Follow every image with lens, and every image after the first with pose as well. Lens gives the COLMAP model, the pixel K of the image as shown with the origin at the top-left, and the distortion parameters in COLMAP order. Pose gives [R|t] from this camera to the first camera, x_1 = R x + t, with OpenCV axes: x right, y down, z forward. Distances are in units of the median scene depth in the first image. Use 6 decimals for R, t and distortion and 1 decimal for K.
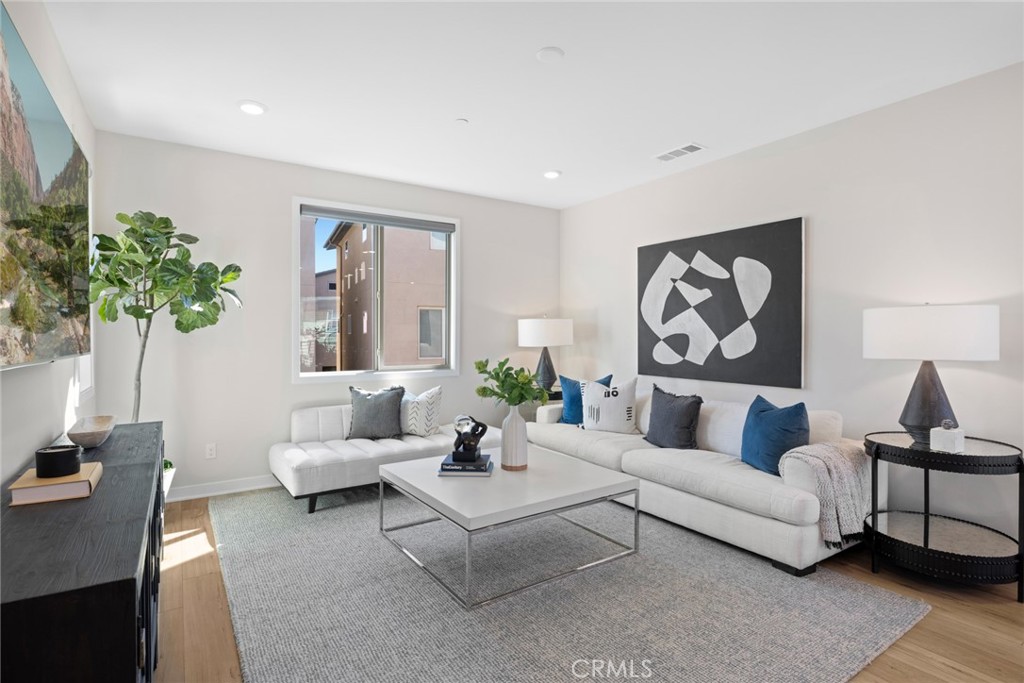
lens RADIAL K [[506.4, 0, 511.3], [0, 506.4, 340.3], [0, 0, 1]] dist [0.002272, 0.000052]
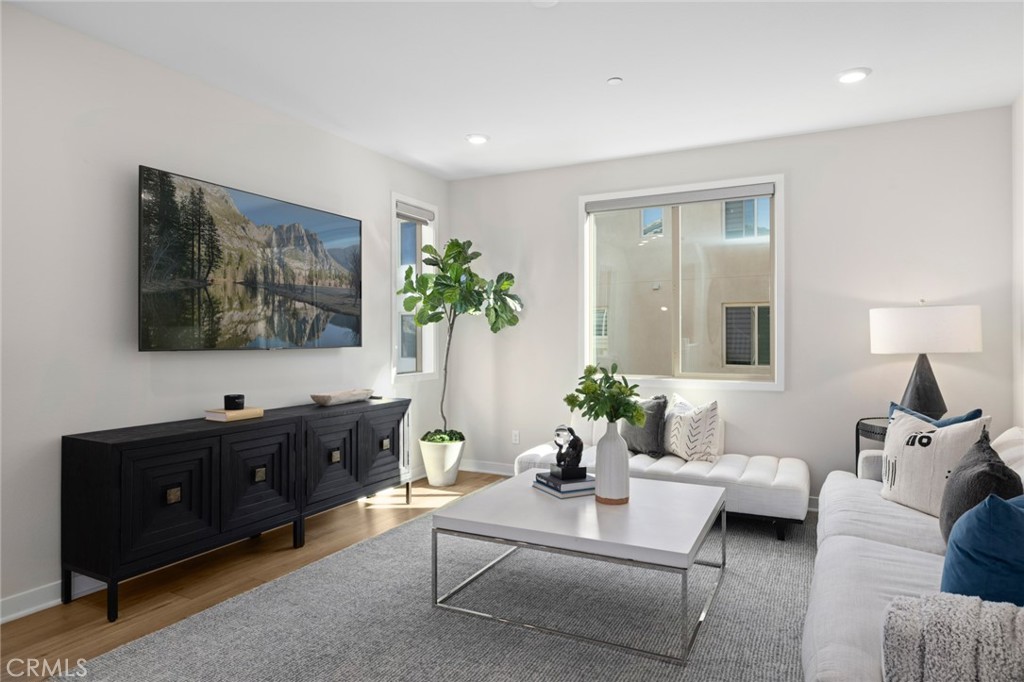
lens RADIAL K [[623.4, 0, 504.7], [0, 623.4, 337.2], [0, 0, 1]] dist [-0.004036, 0.001781]
pose [[0.490475, 0.002161, -0.871452, 0.568682], [-0.008595, 0.999960, -0.002358, -0.001432], [0.871413, 0.008647, 0.490474, 0.271769]]
